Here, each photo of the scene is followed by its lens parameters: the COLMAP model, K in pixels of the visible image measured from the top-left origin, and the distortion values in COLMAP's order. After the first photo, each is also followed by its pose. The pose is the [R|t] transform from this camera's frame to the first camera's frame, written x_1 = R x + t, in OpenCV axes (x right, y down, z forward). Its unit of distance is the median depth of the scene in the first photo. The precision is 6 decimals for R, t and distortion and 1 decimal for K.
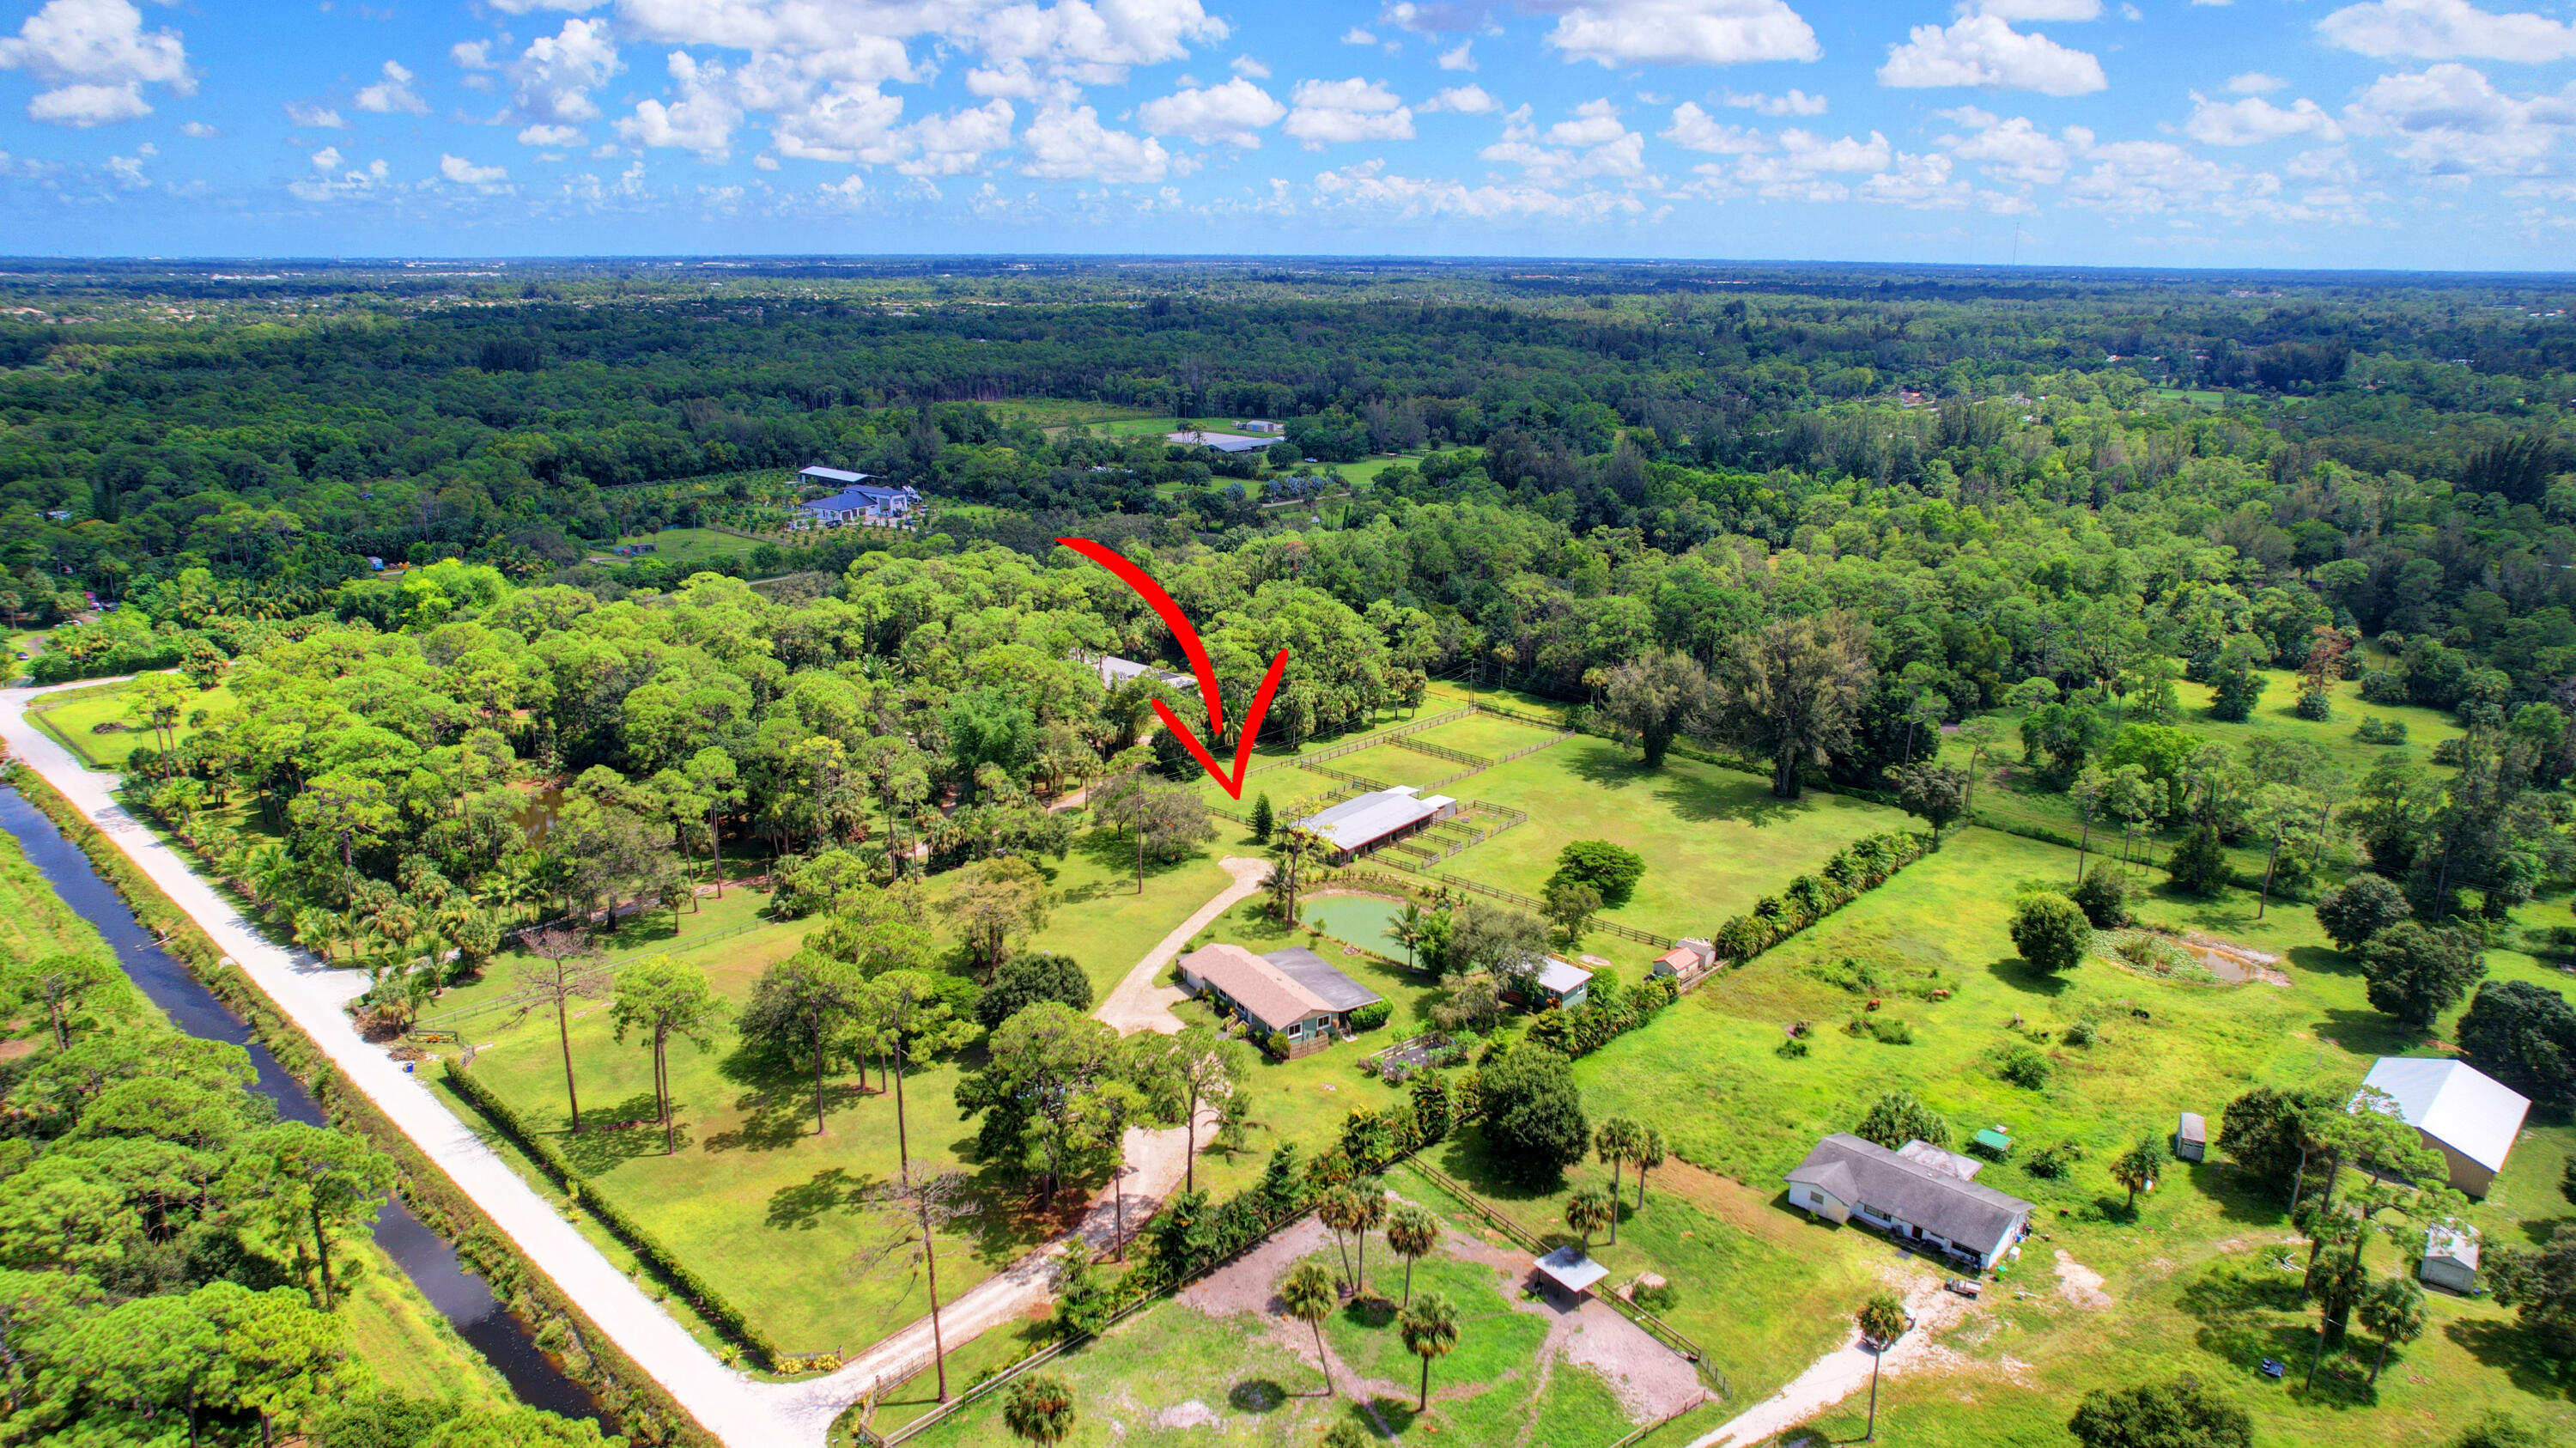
lens RADIAL K [[1661.2, 0, 1287.4], [0, 1661.2, 722.1], [0, 0, 1]] dist [-0.073196, 0.067771]
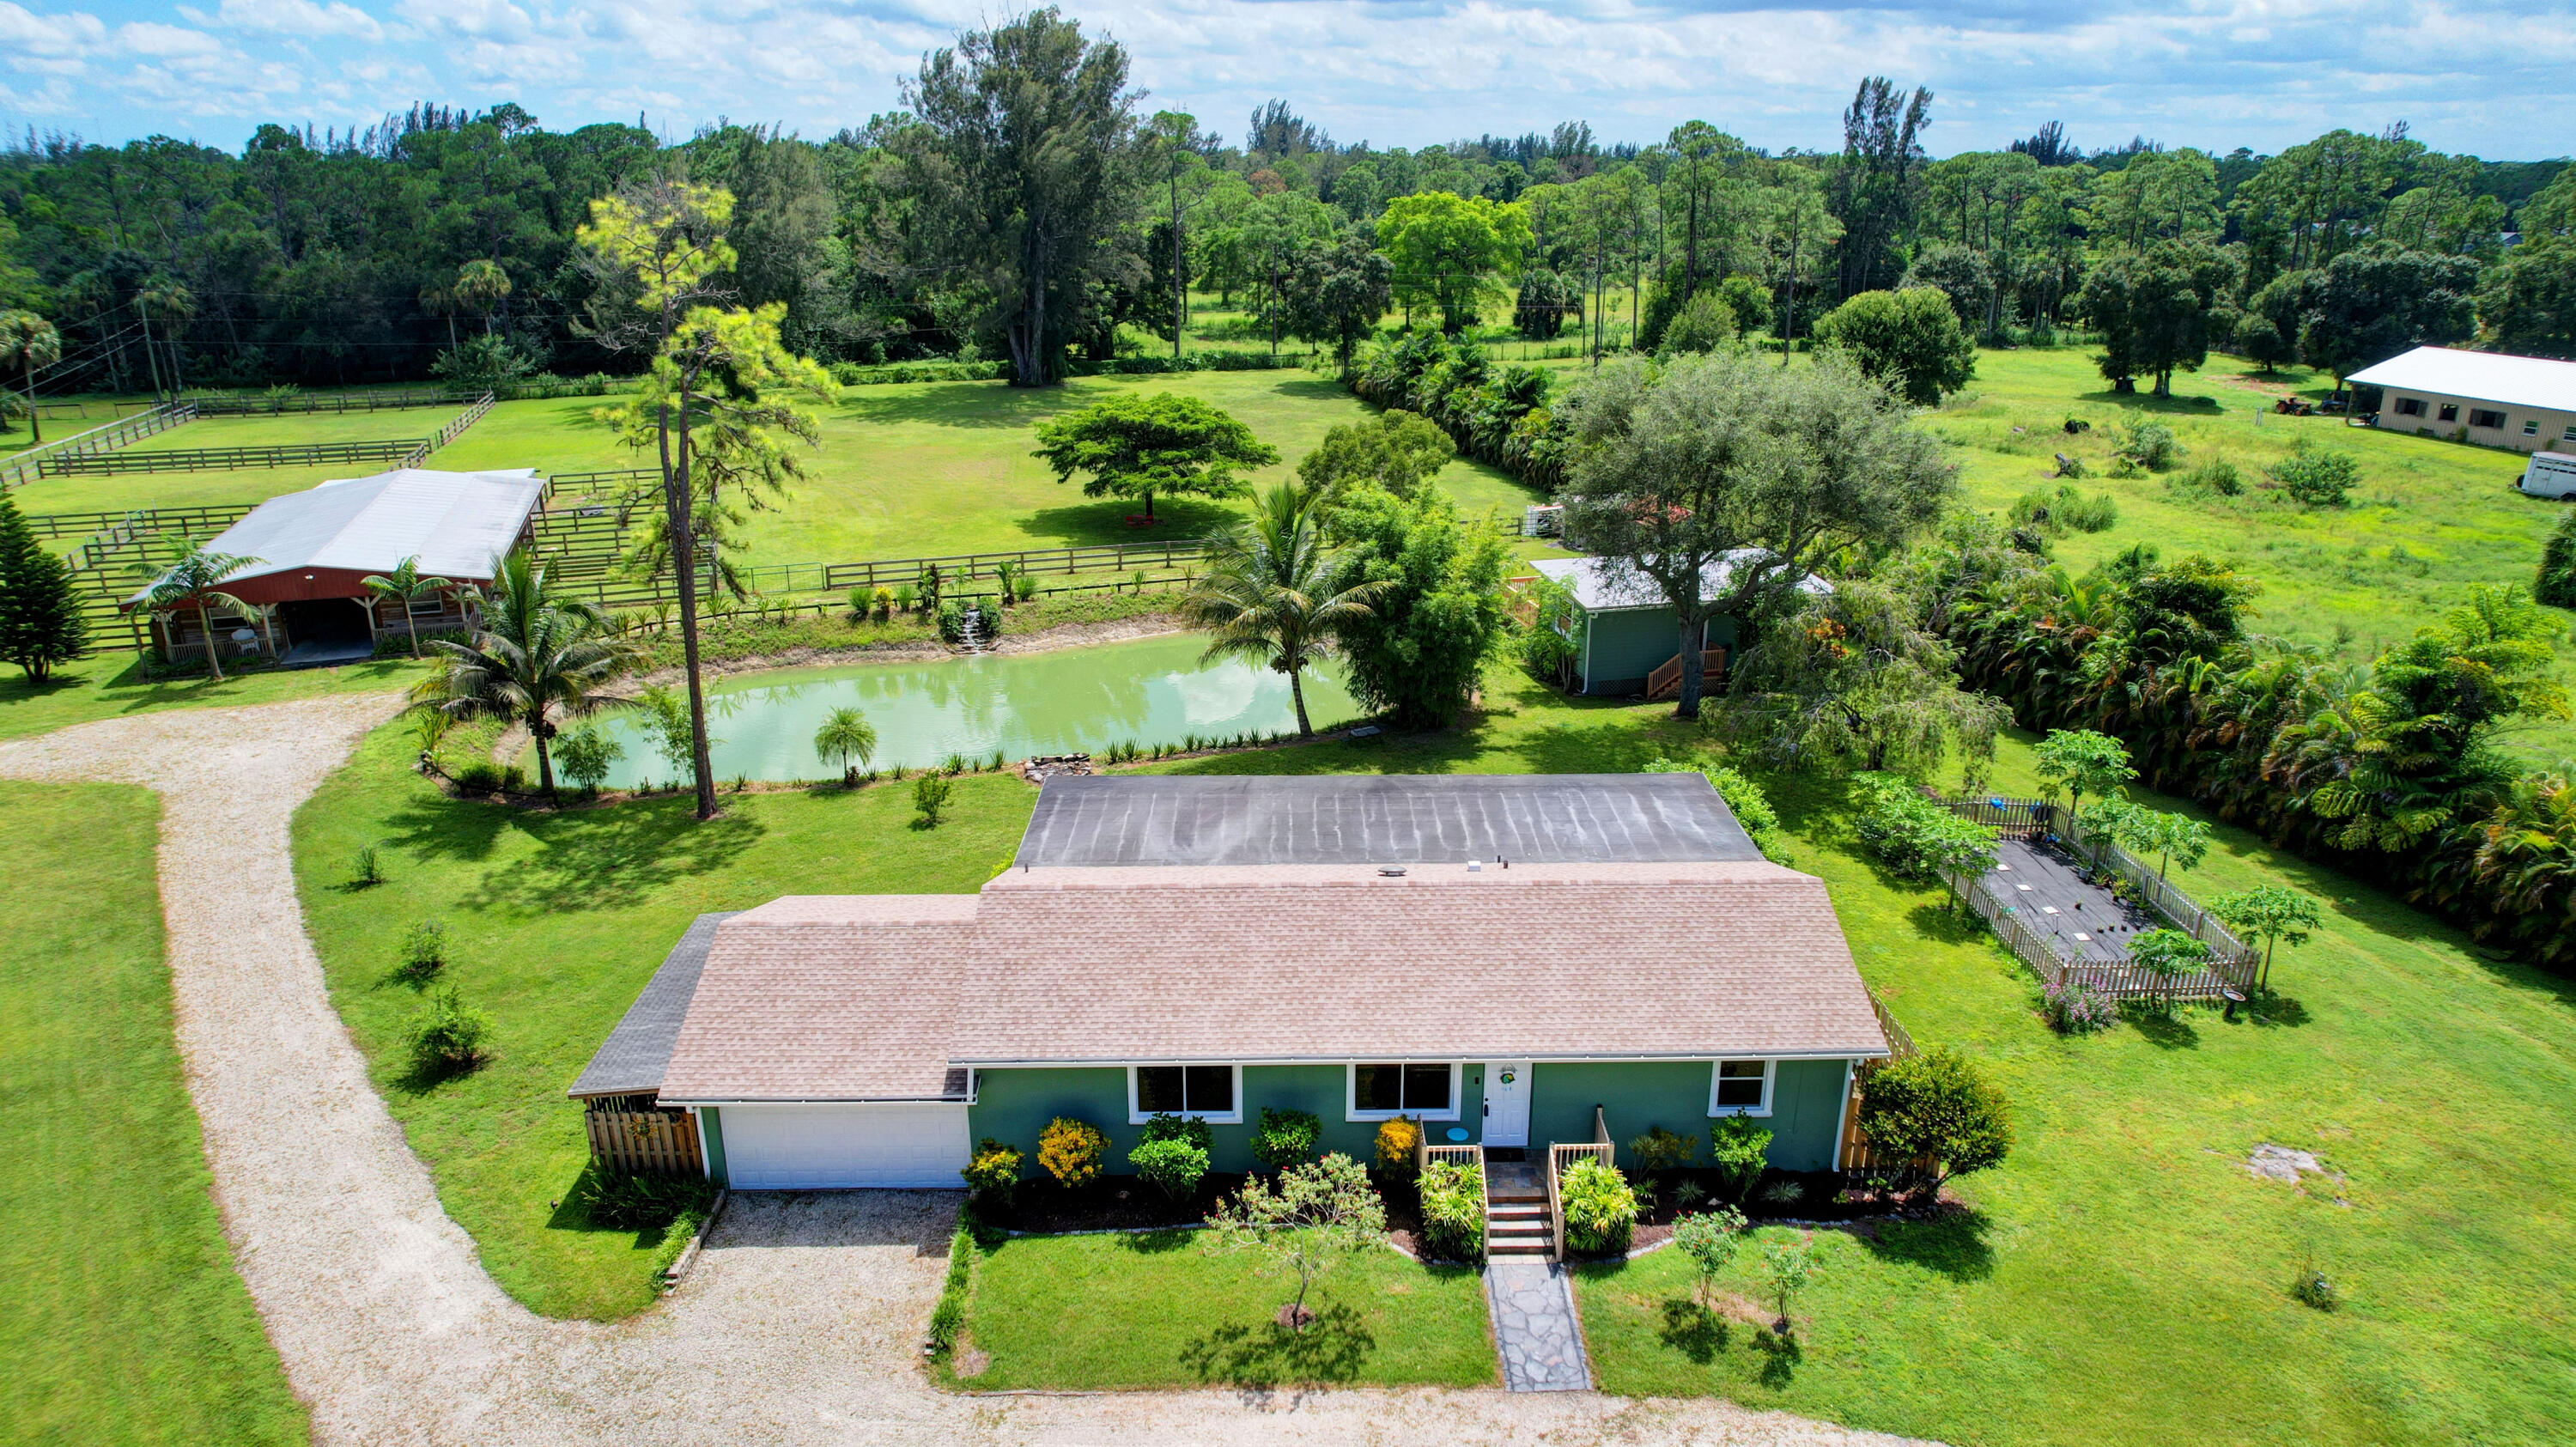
lens RADIAL K [[1661.1, 0, 1286.6], [0, 1661.1, 729.2], [0, 0, 1]] dist [-0.073196, 0.067771]
pose [[0.519933, -0.284269, 0.805519, -0.163235], [0.243128, 0.953246, 0.179472, 0.108088], [-0.818876, 0.102531, 0.564738, 0.941716]]
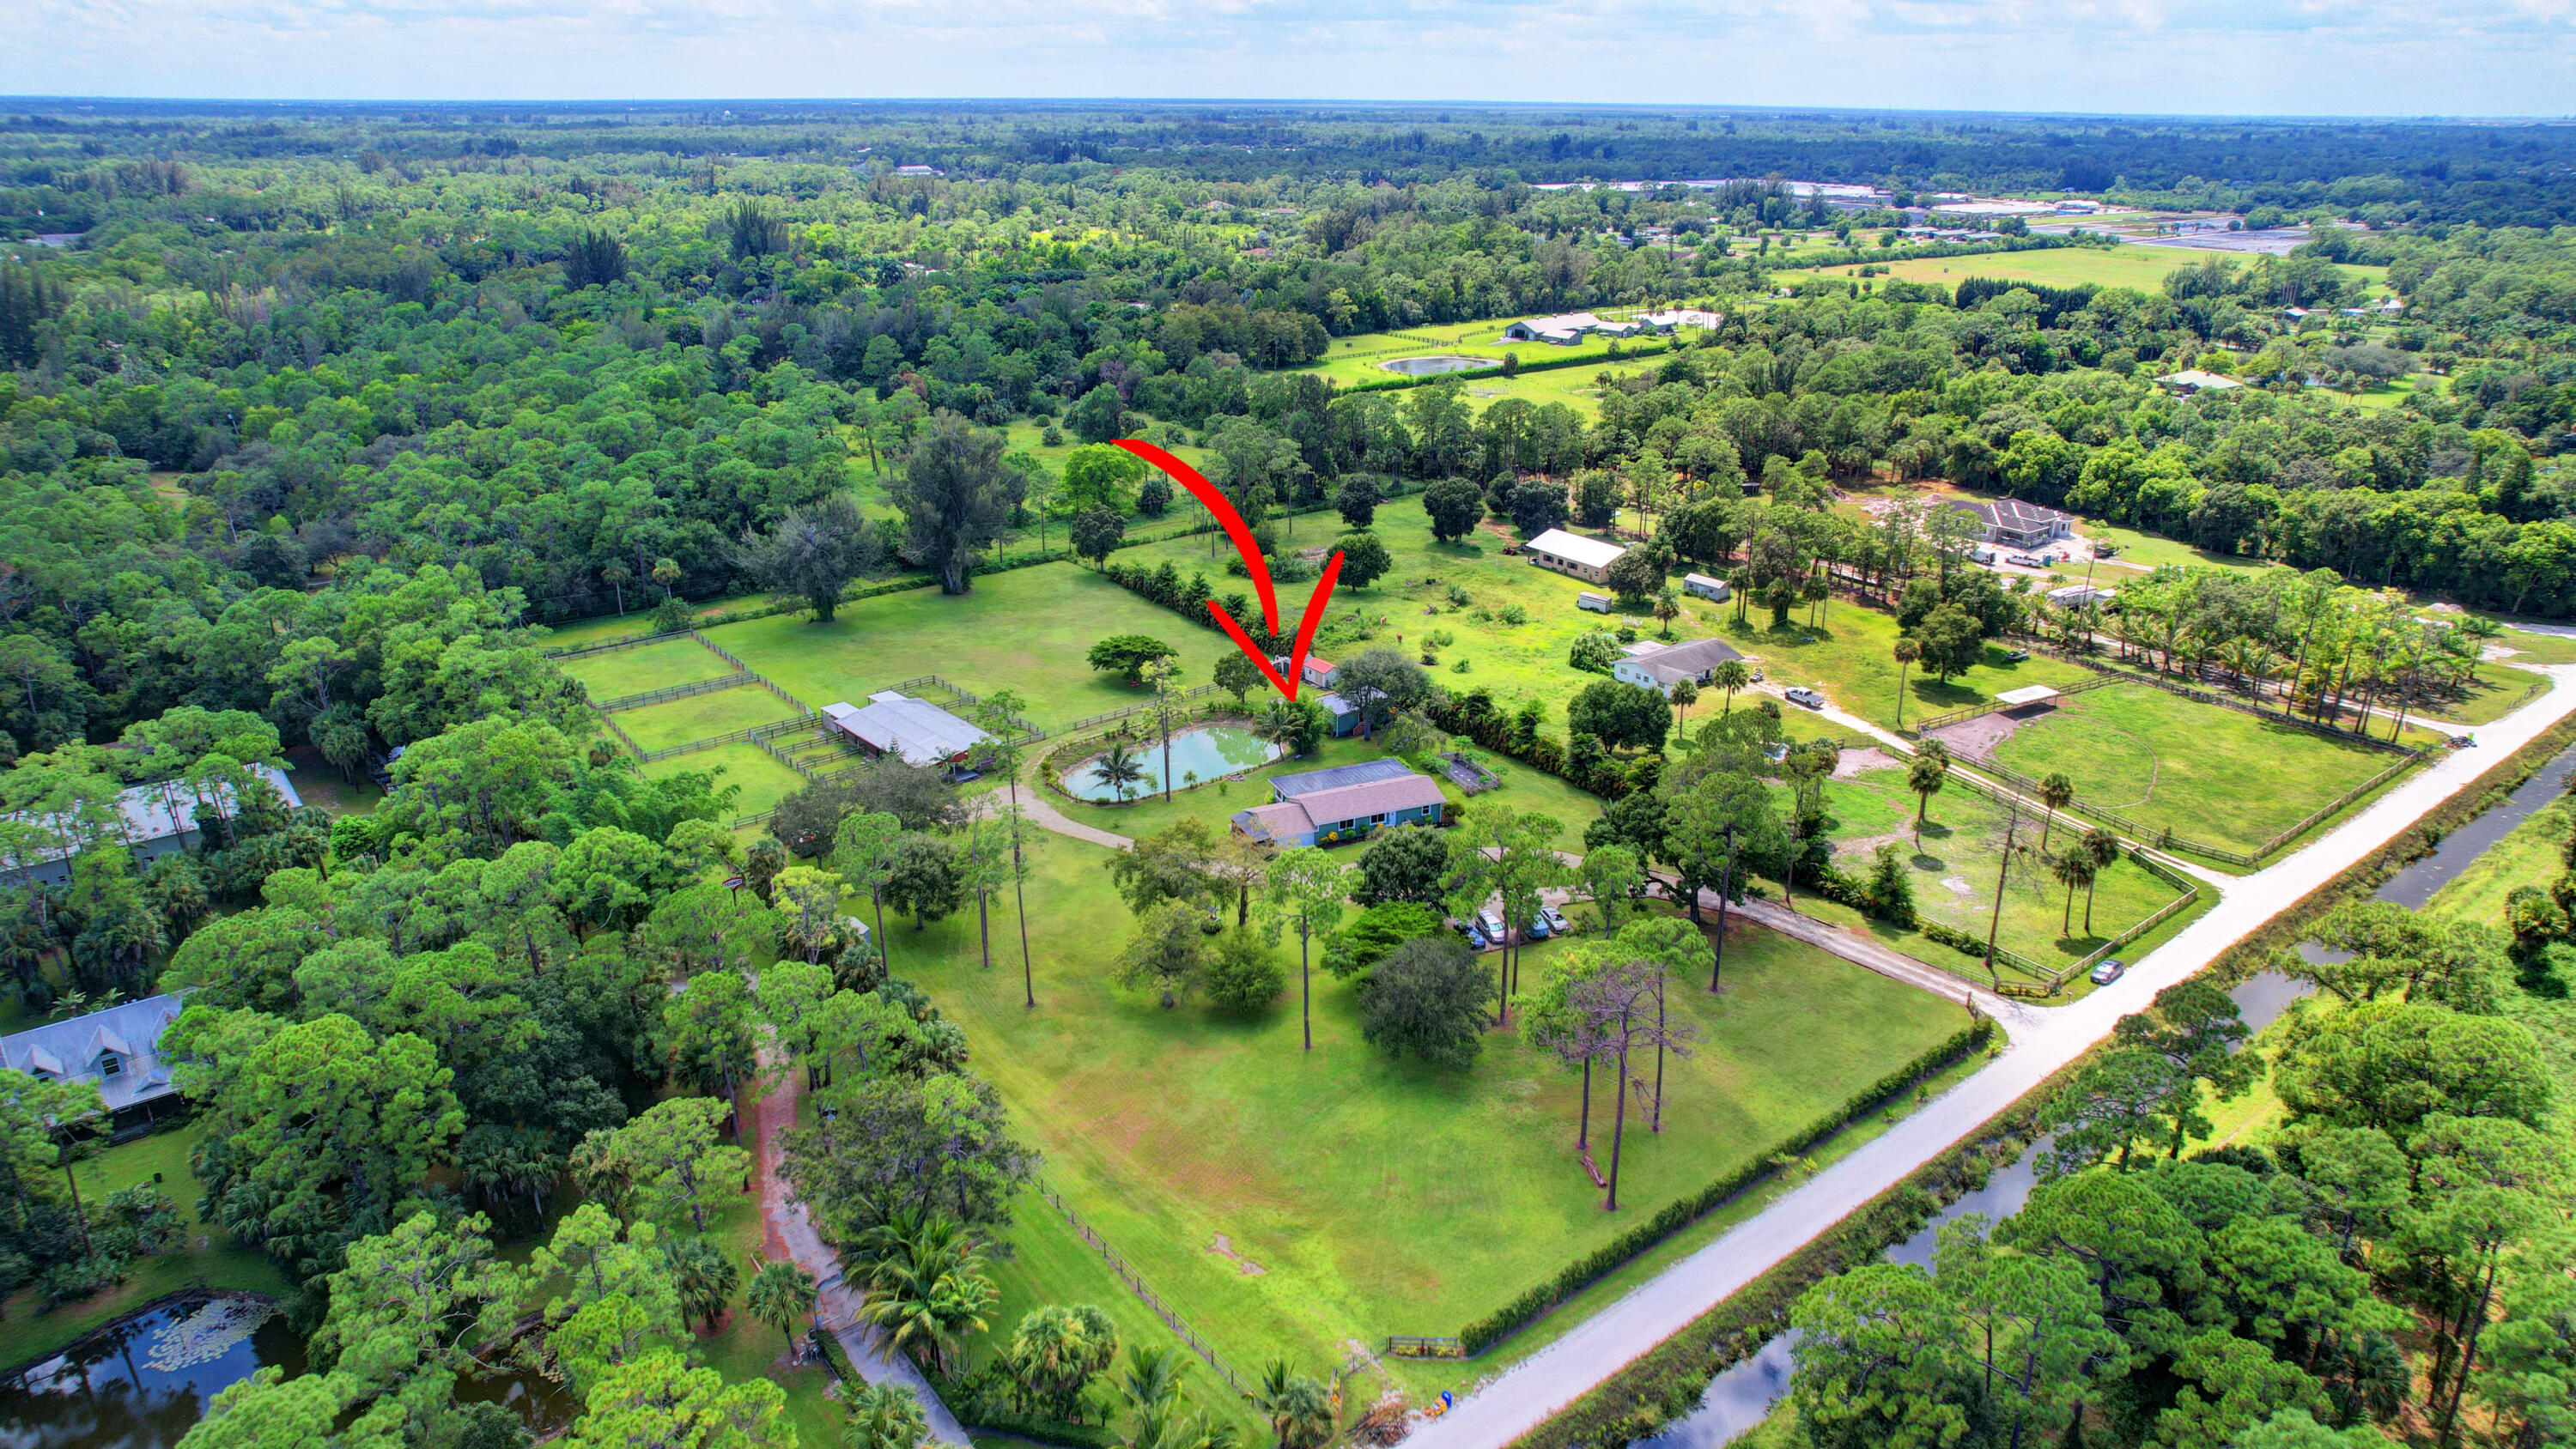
lens RADIAL K [[1660.8, 0, 1313.7], [0, 1660.8, 729.4], [0, 0, 1]] dist [-0.073196, 0.067771]
pose [[0.131218, -0.362386, 0.922745, -0.990995], [0.268556, 0.908983, 0.318792, -0.222961], [-0.954285, 0.205977, 0.216596, 0.828967]]
